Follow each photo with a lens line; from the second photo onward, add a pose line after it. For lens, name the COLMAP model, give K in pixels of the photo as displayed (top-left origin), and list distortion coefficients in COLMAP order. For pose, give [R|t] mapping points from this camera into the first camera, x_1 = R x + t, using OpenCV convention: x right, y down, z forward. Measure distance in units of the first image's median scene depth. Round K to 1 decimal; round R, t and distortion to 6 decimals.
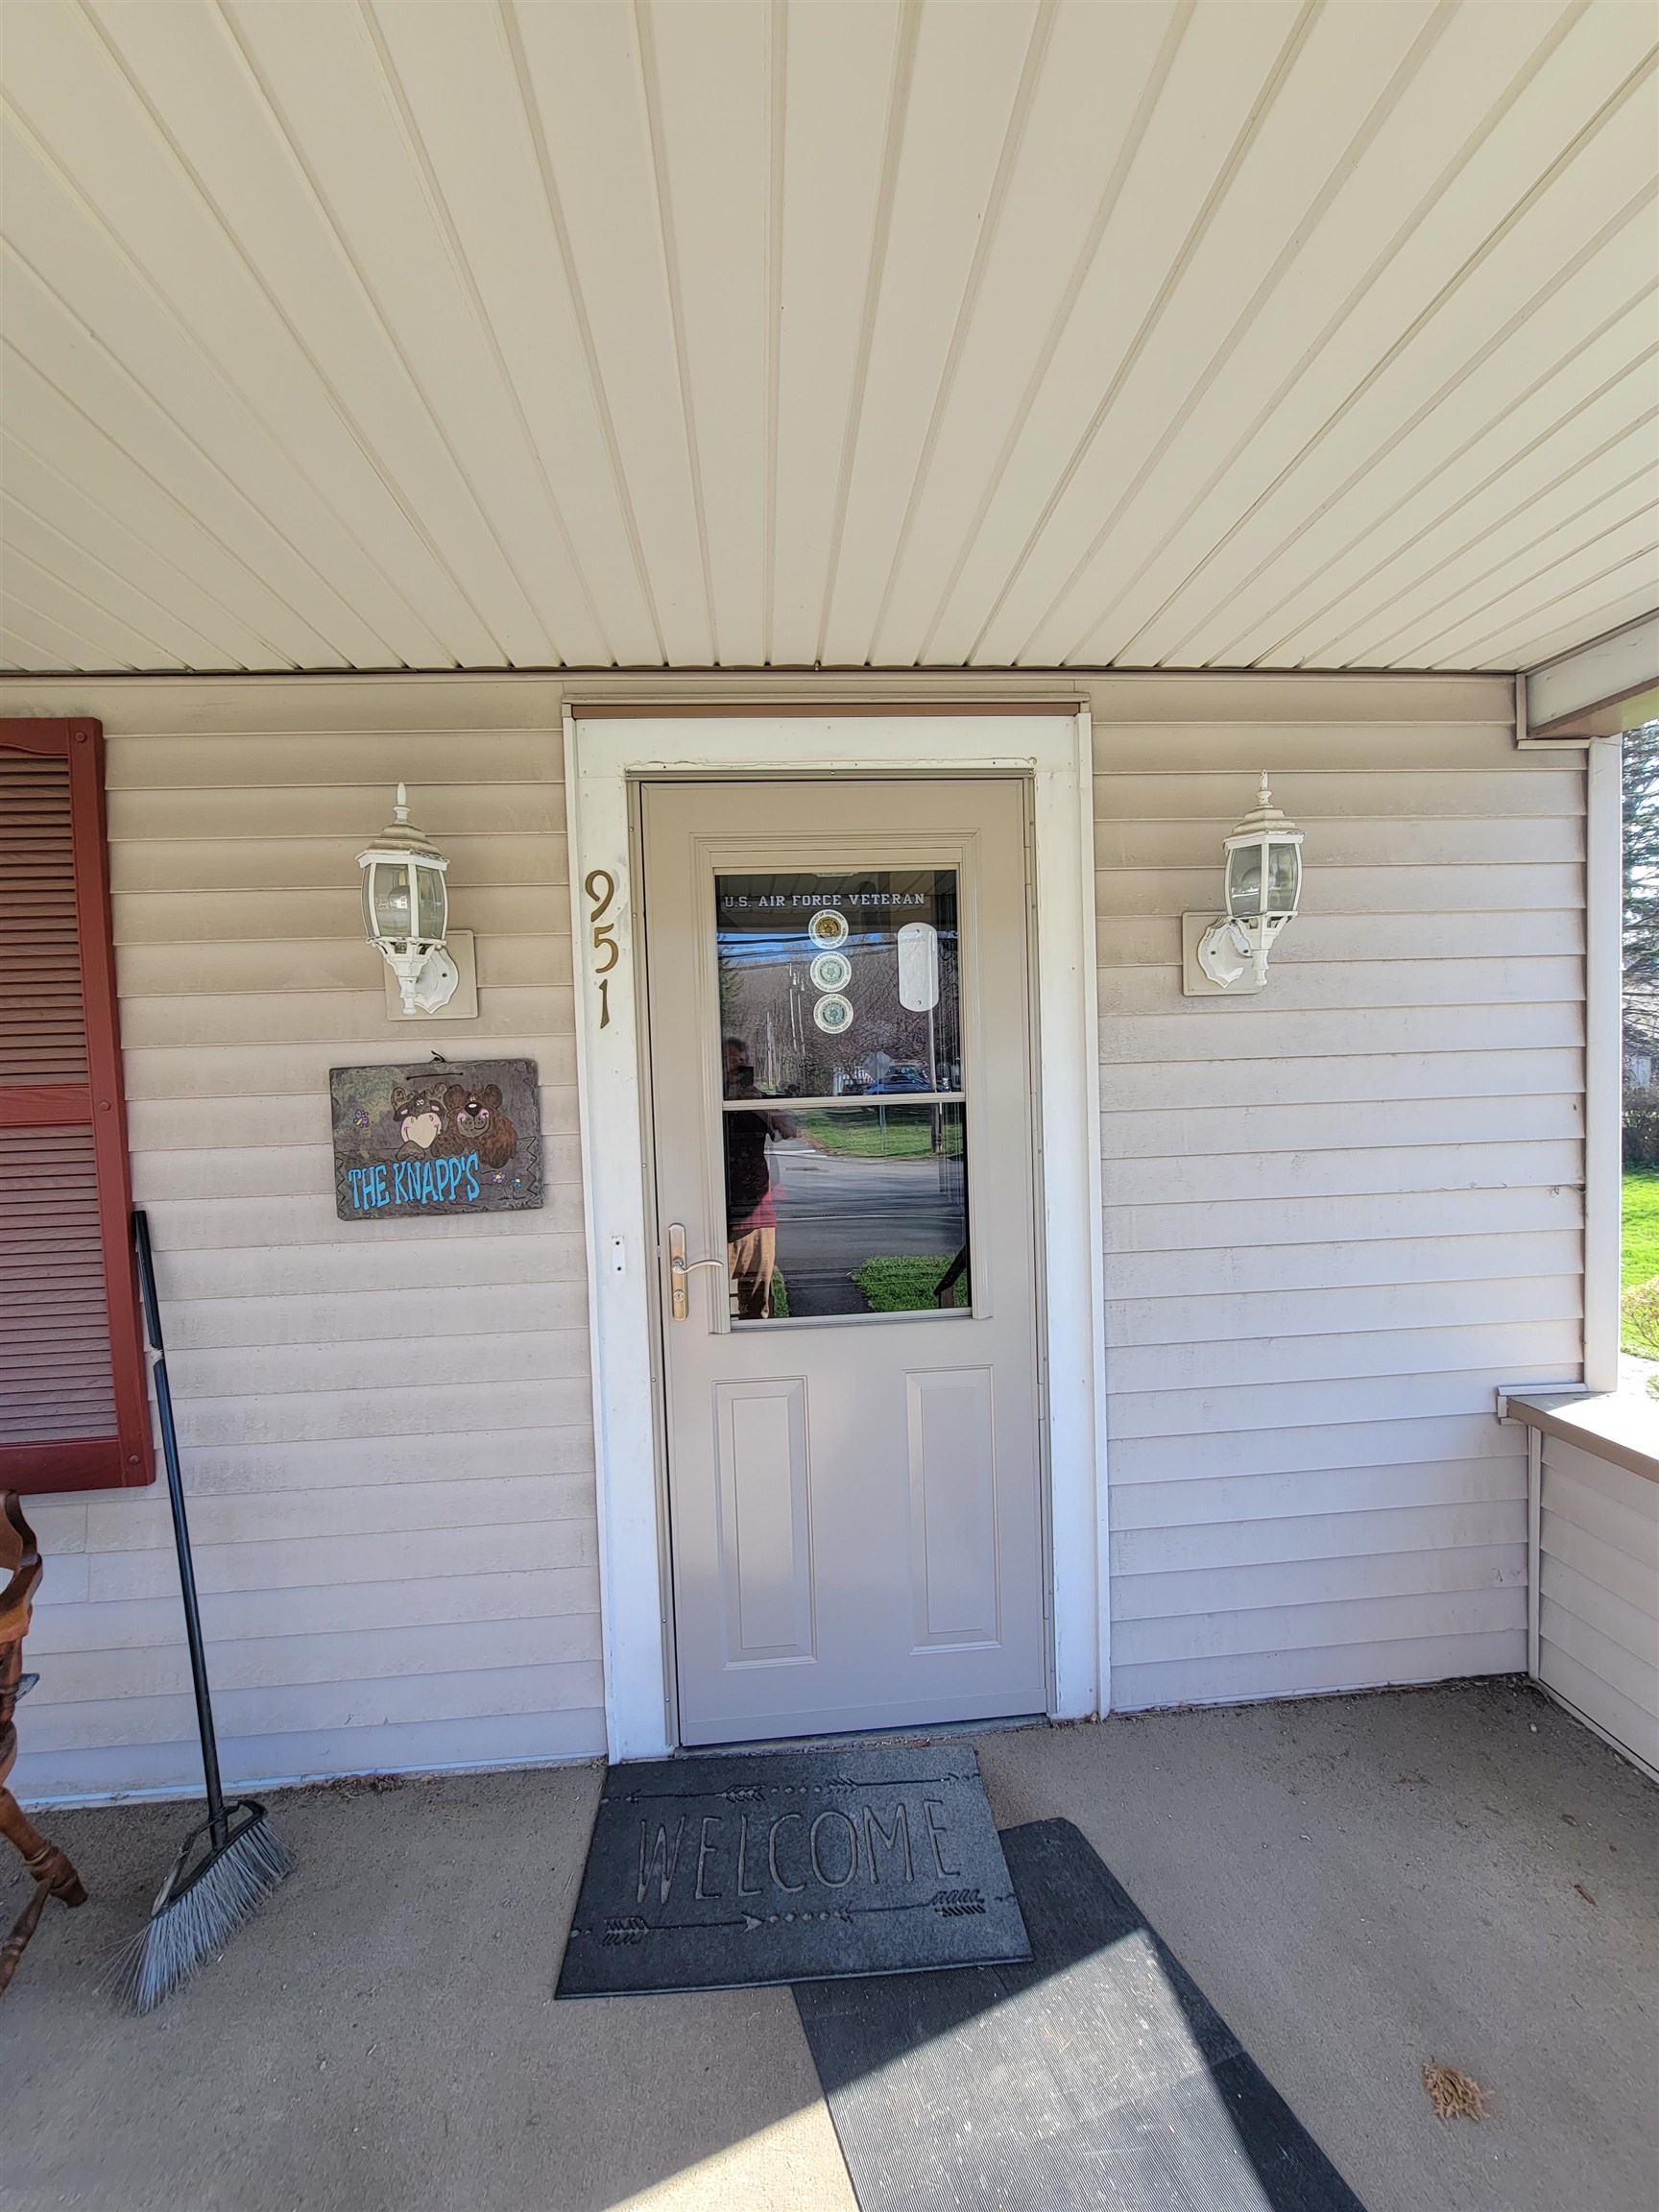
lens RADIAL K [[917.0, 0, 796.7], [0, 917.0, 1100.3], [0, 0, 1]] dist [-0.001984, 0.000368]
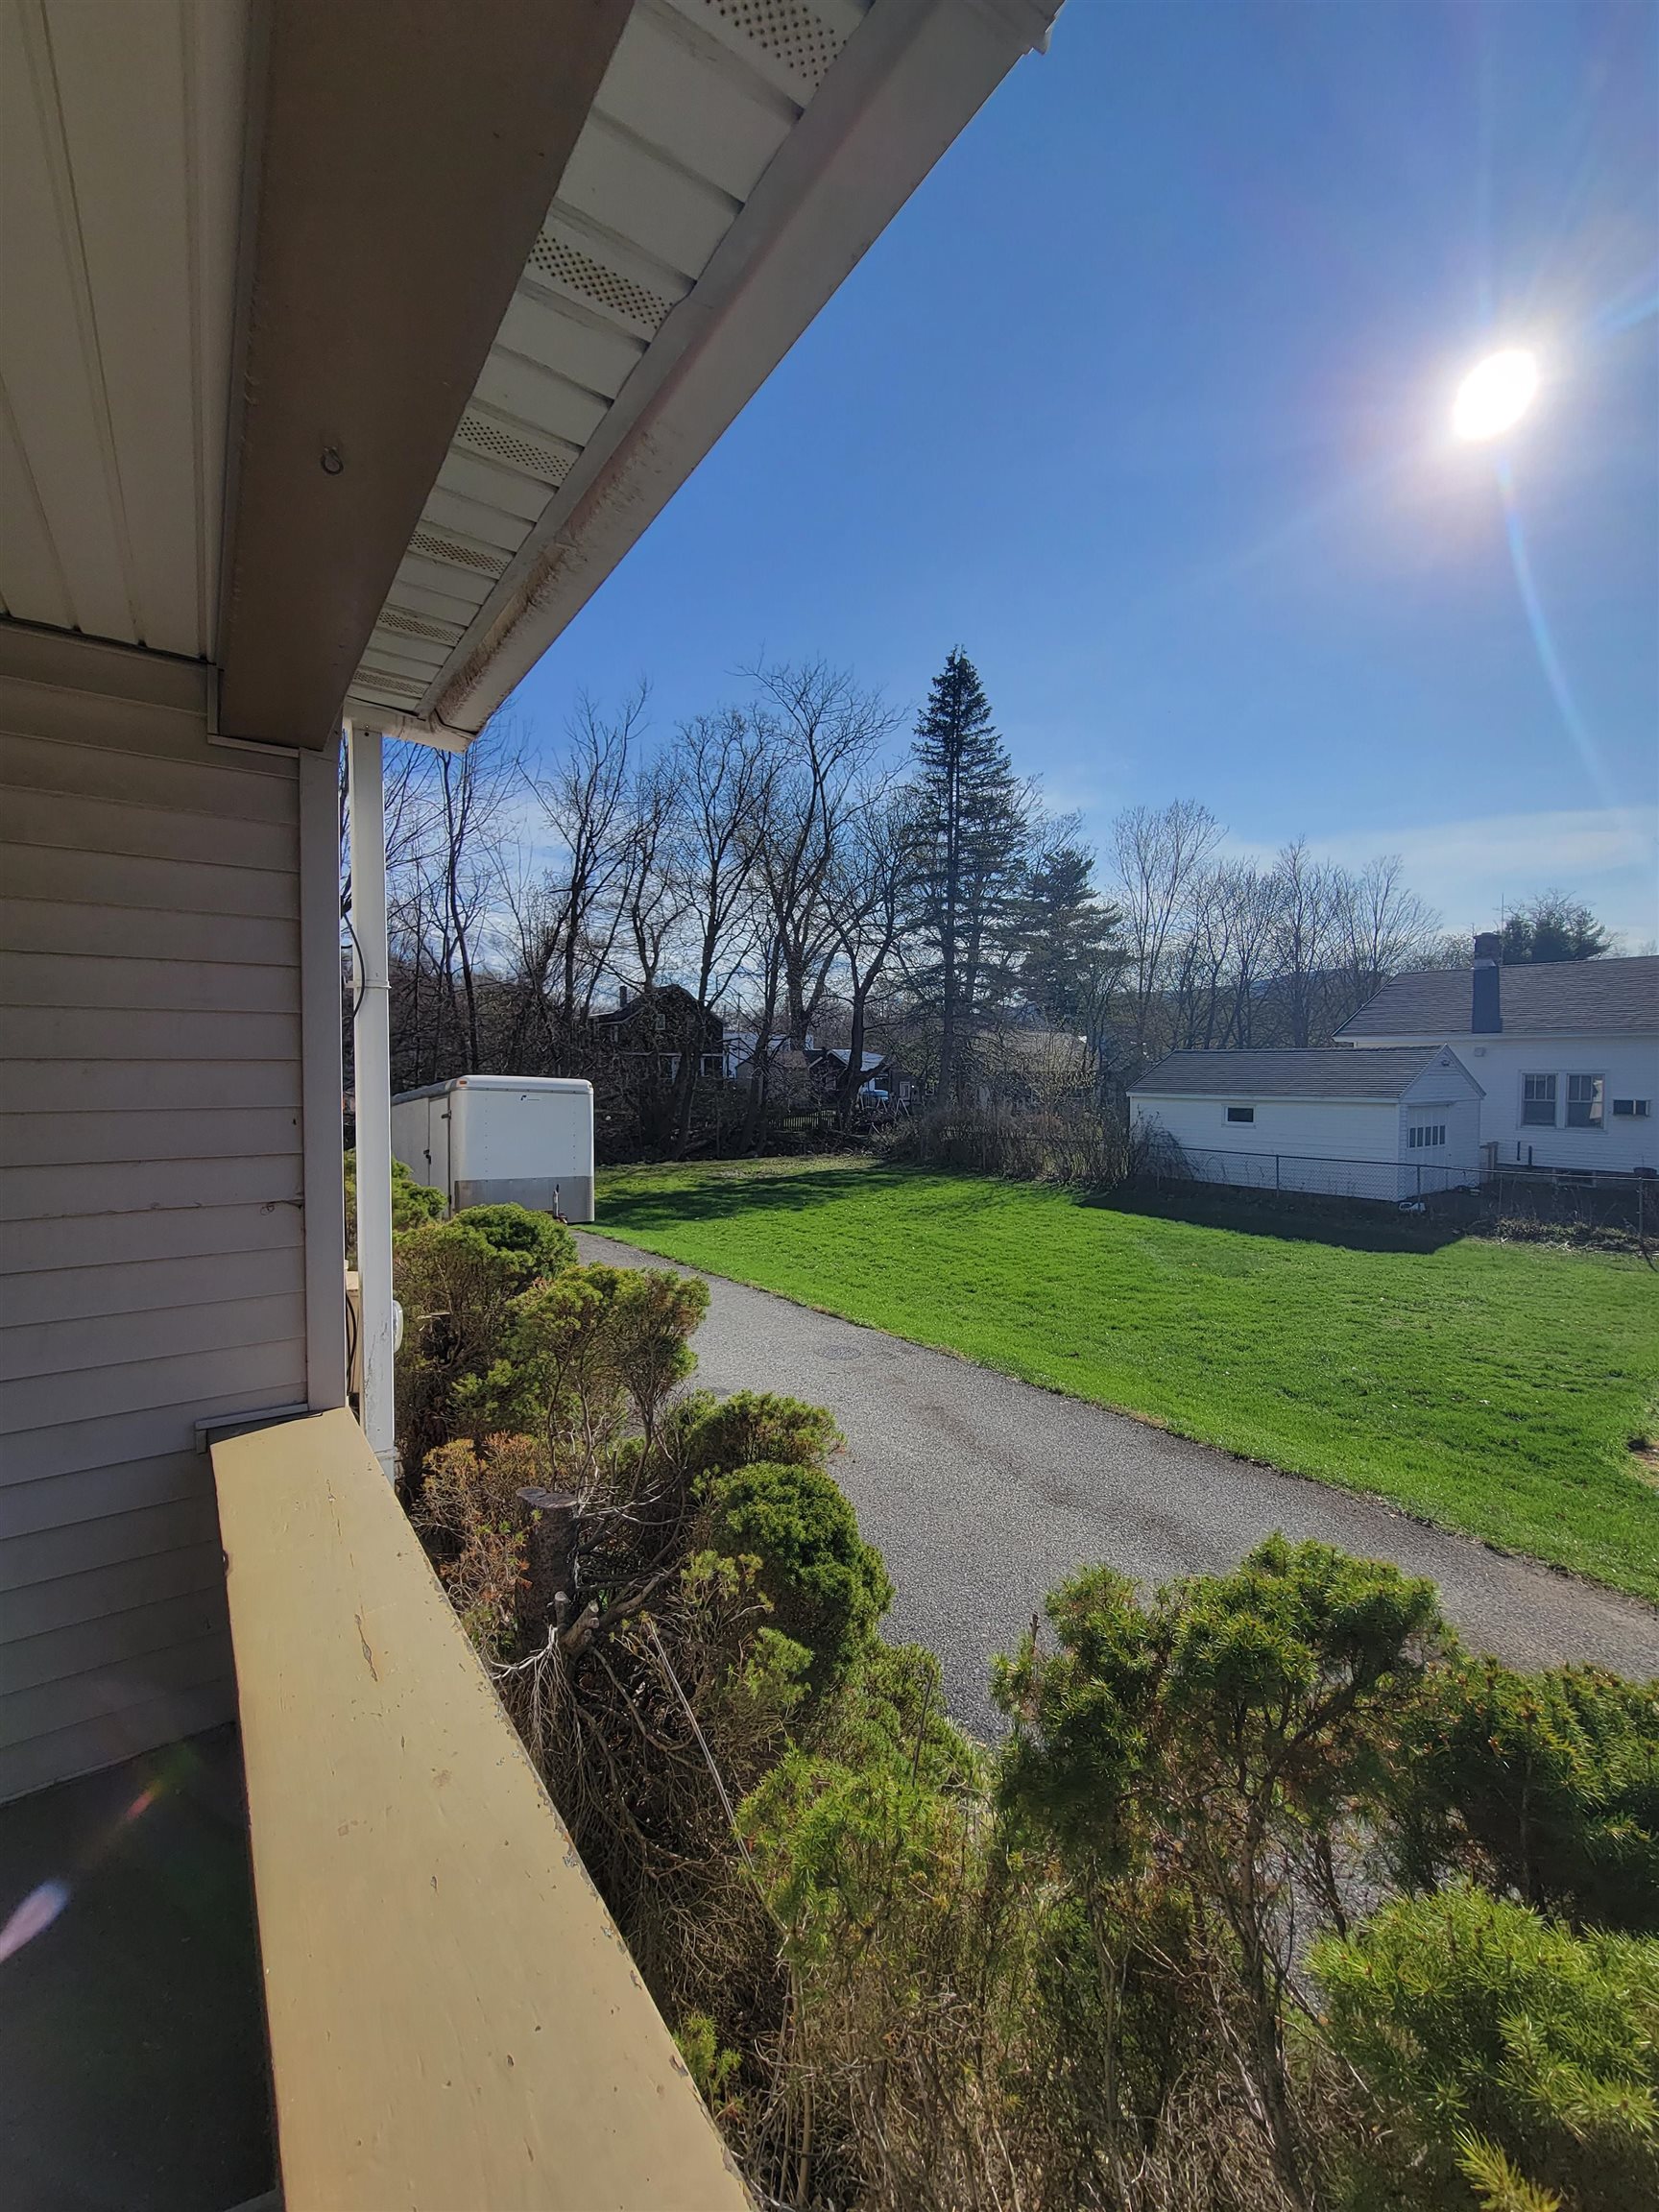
lens RADIAL K [[917.0, 0, 828.9], [0, 917.0, 1111.3], [0, 0, 1]] dist [-0.001984, 0.000368]
pose [[0.855121, 0.010218, 0.518328, 0.873060], [-0.001002, 0.999836, -0.018057, 0.014778], [-0.518428, 0.014921, 0.854991, -0.142030]]
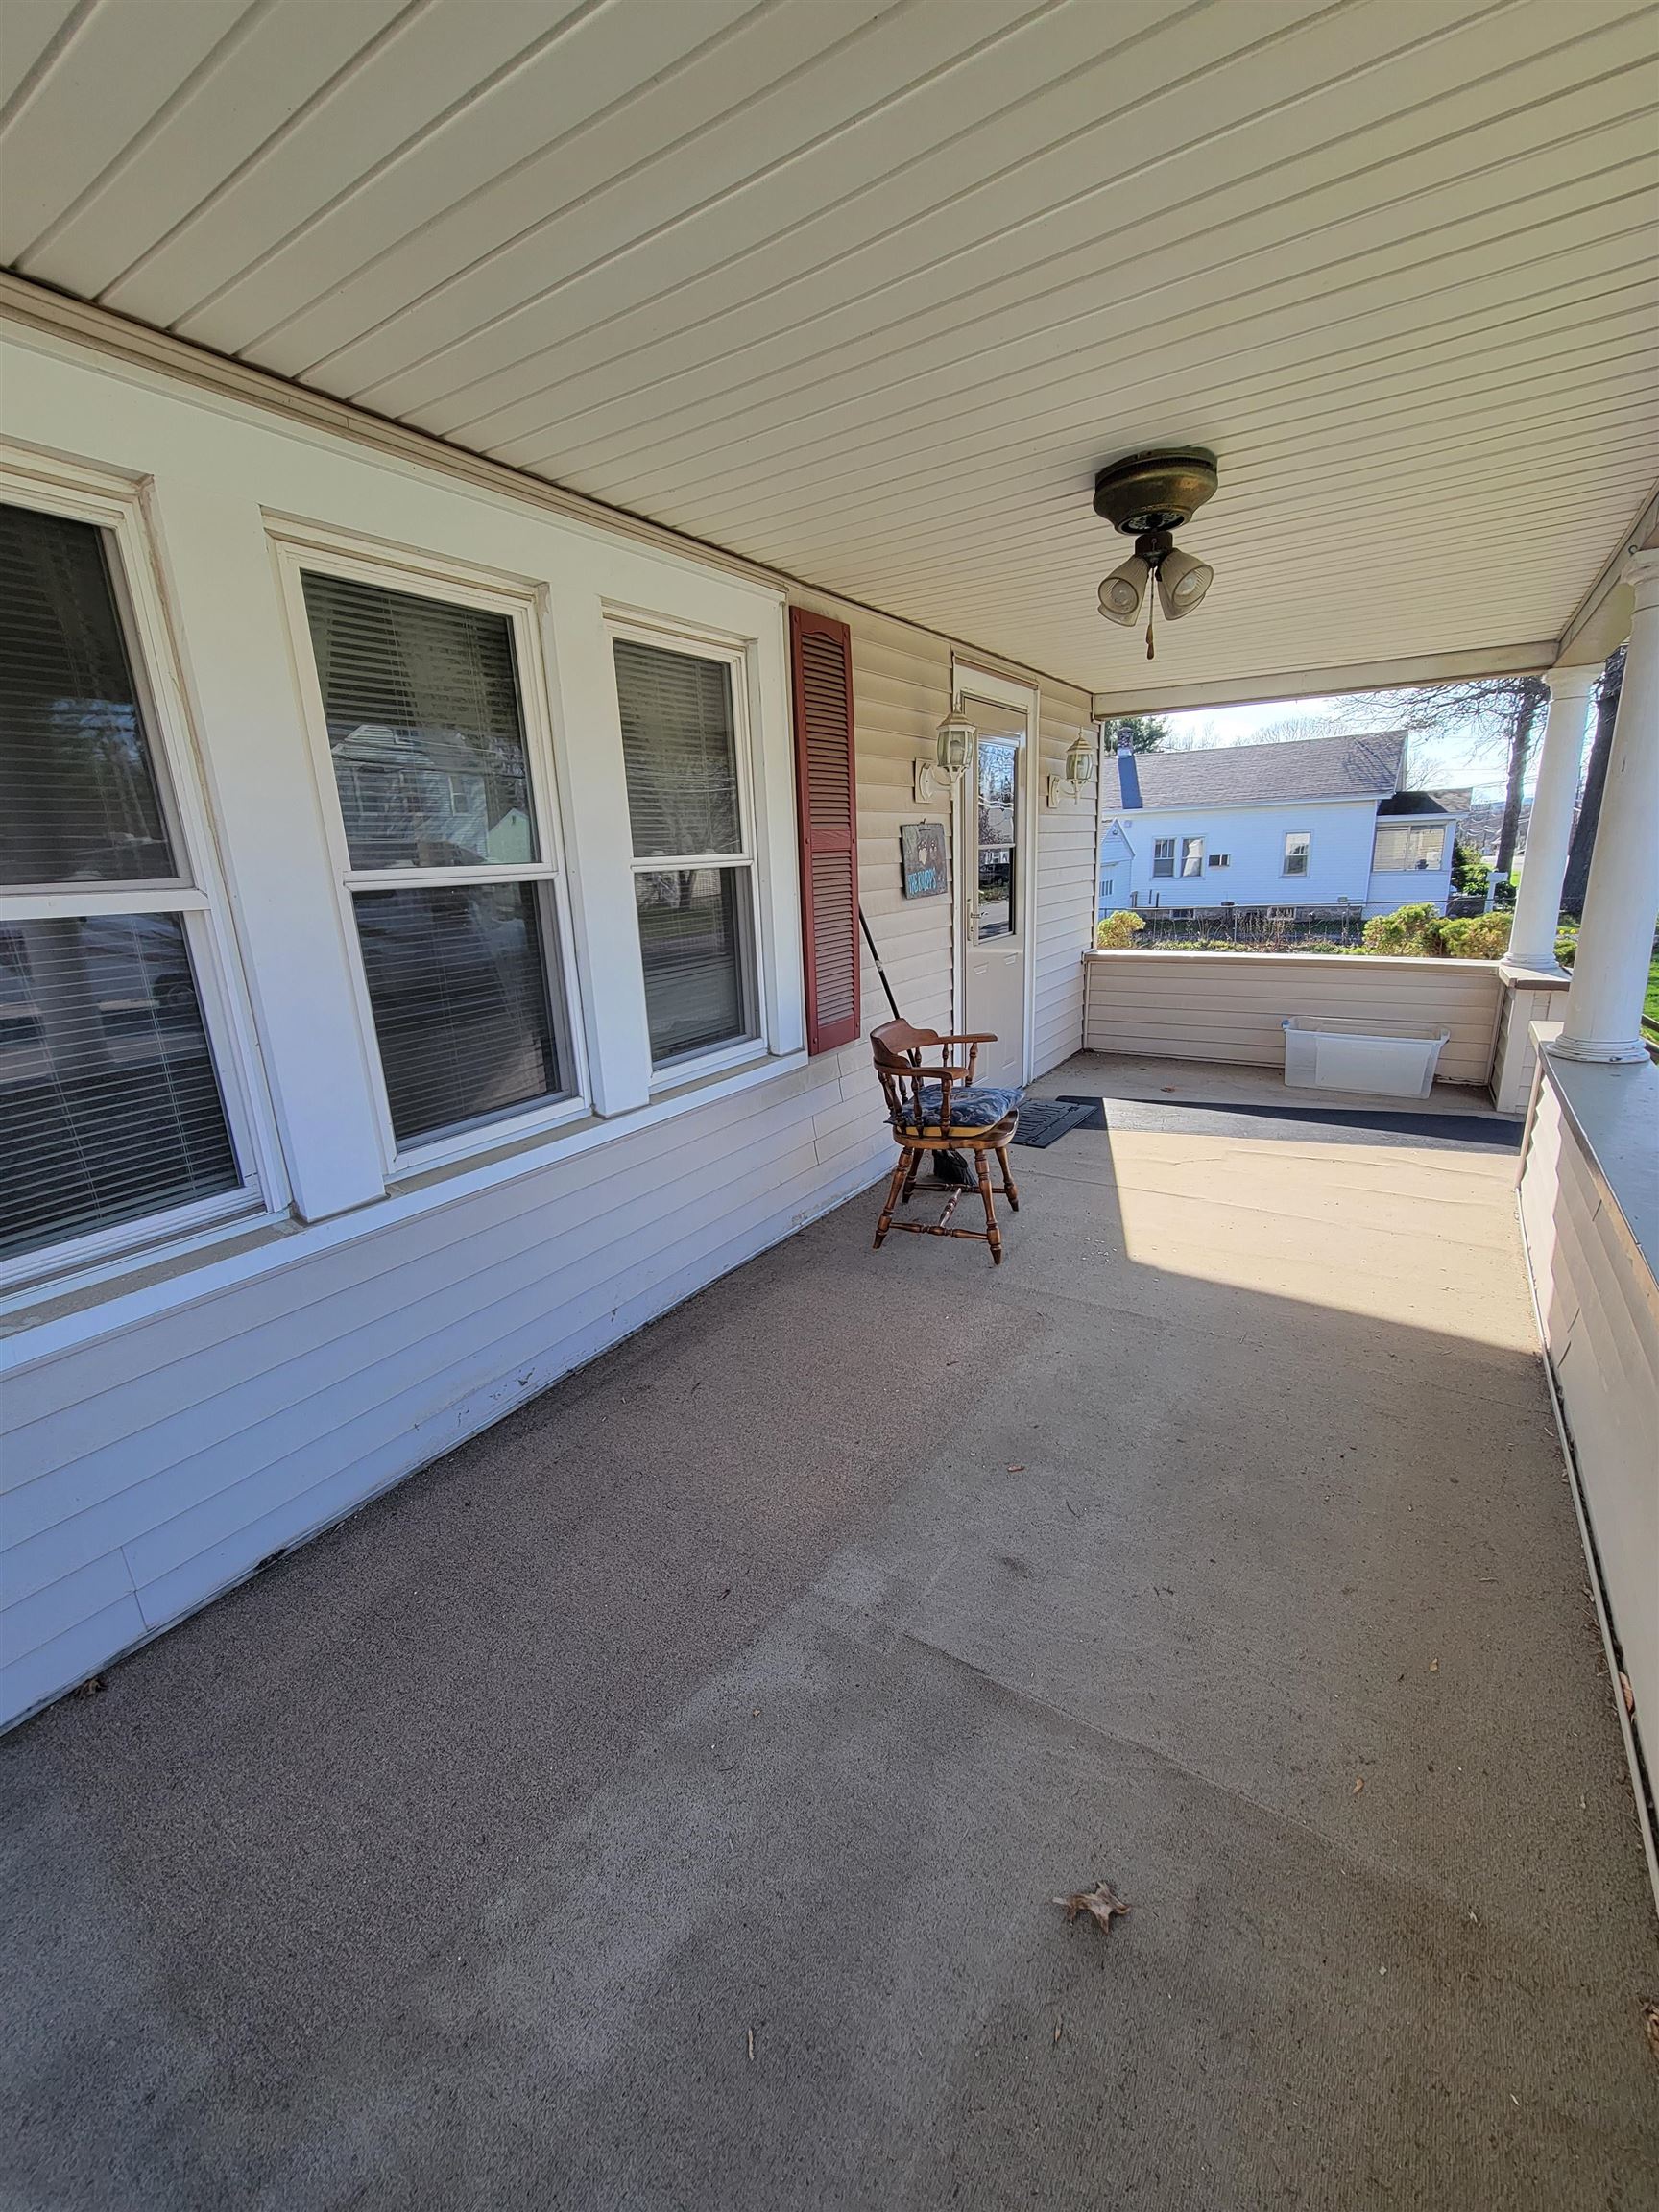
lens RADIAL K [[917.0, 0, 835.4], [0, 917.0, 1091.7], [0, 0, 1]] dist [-0.001984, 0.000368]
pose [[0.590335, -0.196835, 0.782790, -2.311651], [0.049688, 0.976833, 0.208155, 0.114022], [-0.805627, -0.083986, 0.586439, -0.142949]]
